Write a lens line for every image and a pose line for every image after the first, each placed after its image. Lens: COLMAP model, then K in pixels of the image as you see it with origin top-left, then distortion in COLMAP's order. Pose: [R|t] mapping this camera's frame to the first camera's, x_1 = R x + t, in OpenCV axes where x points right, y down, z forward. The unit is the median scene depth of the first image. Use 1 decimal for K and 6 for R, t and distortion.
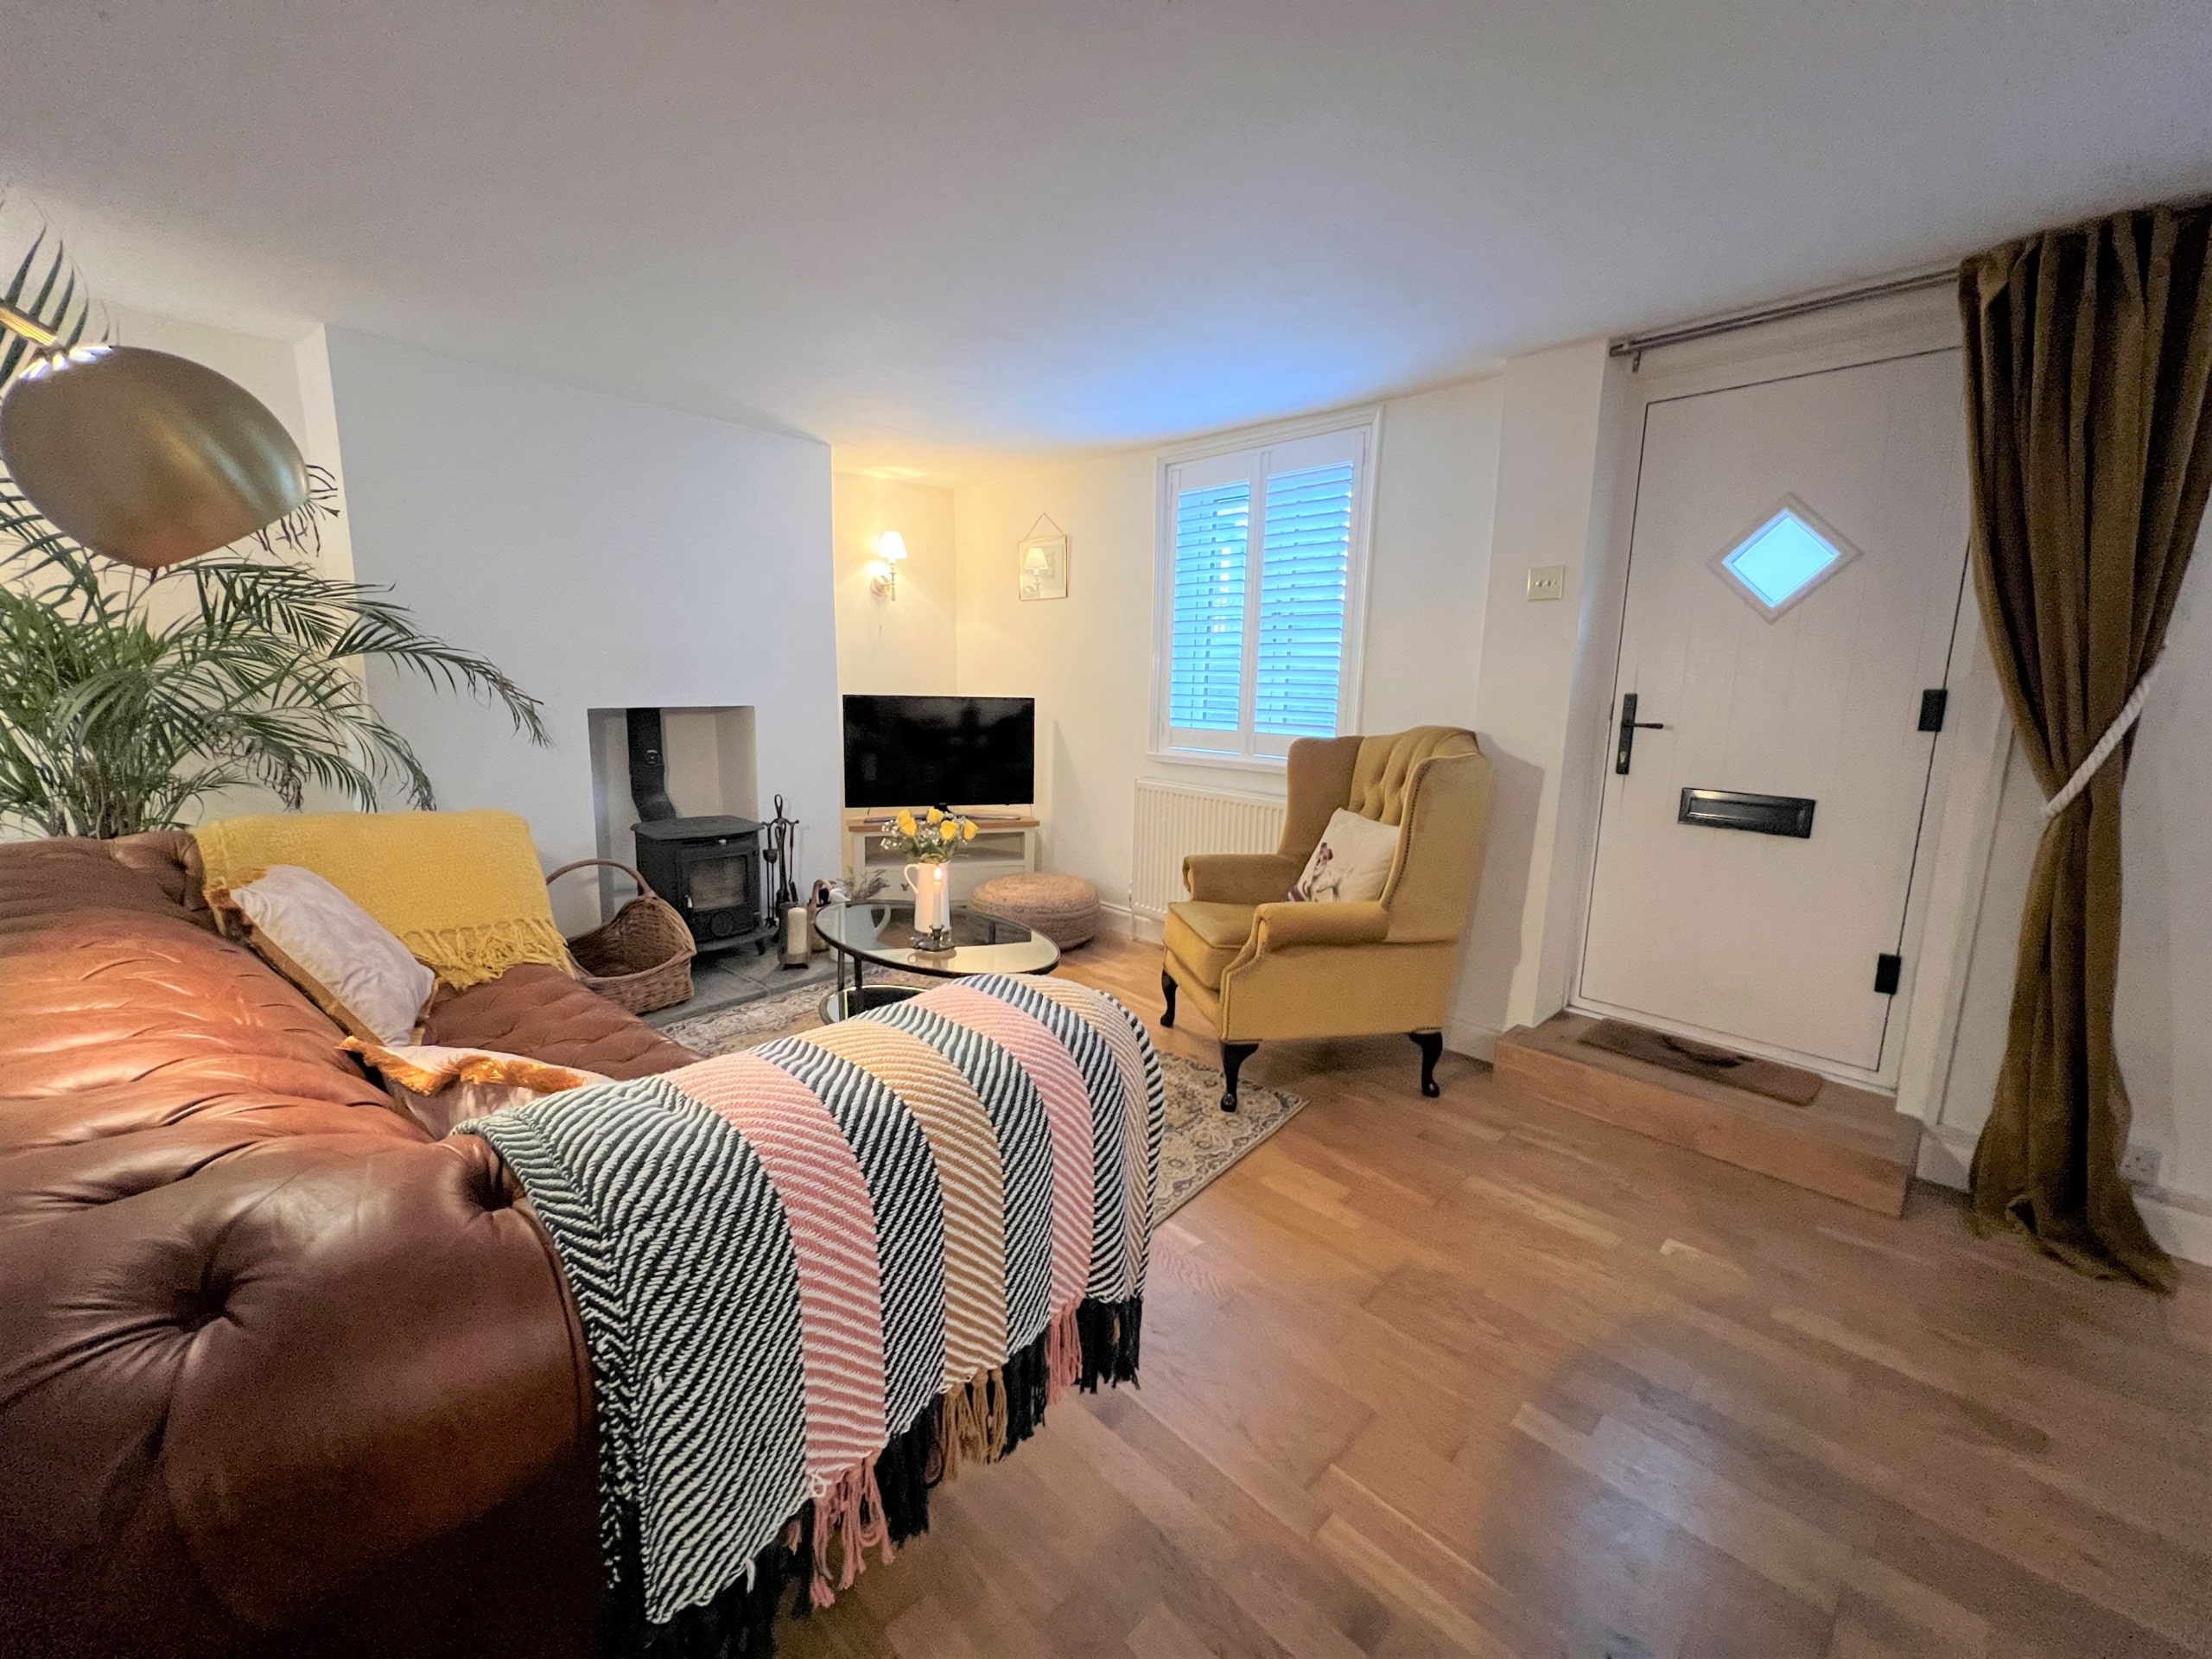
lens RADIAL K [[879.7, 0, 1099.2], [0, 879.7, 823.2], [0, 0, 1]] dist [0.000504, -0.000066]
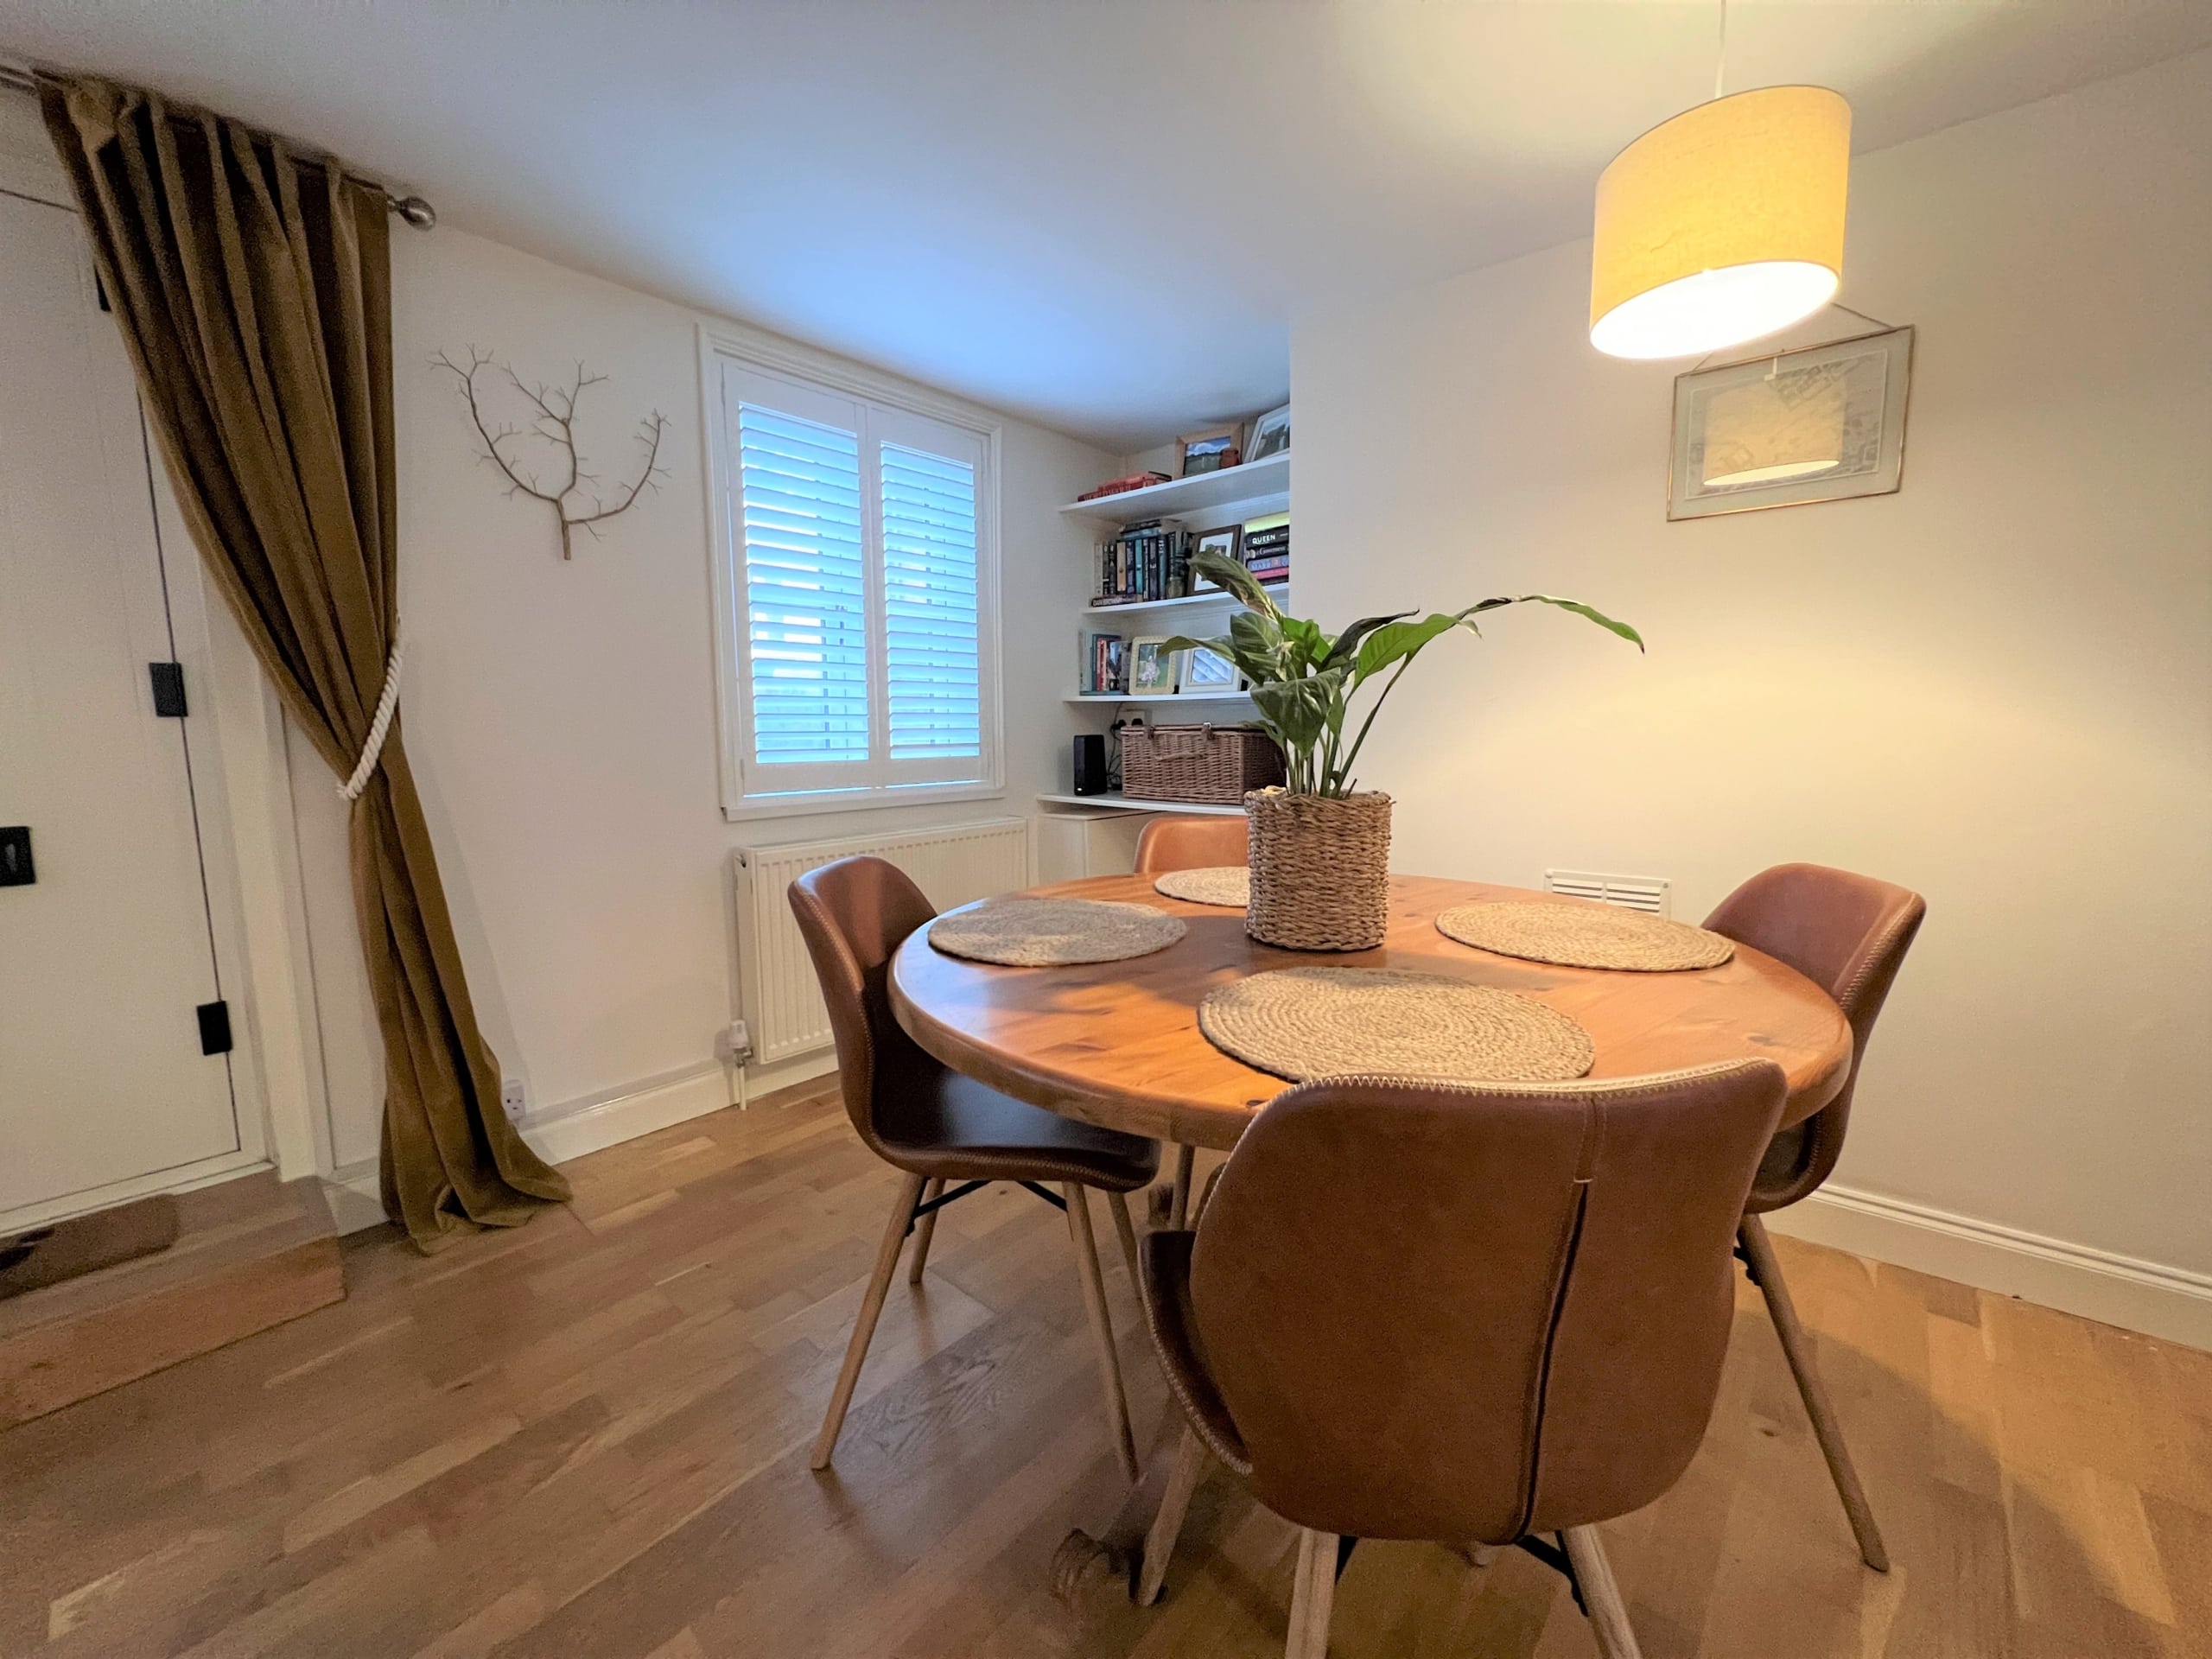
lens RADIAL K [[879.7, 0, 1099.2], [0, 879.7, 823.2], [0, 0, 1]] dist [0.000504, -0.000066]
pose [[-0.075348, -0.136027, 0.987836, 0.100429], [0.171032, 0.974208, 0.147196, 0.014929], [-0.982380, 0.180042, -0.050140, 0.264818]]
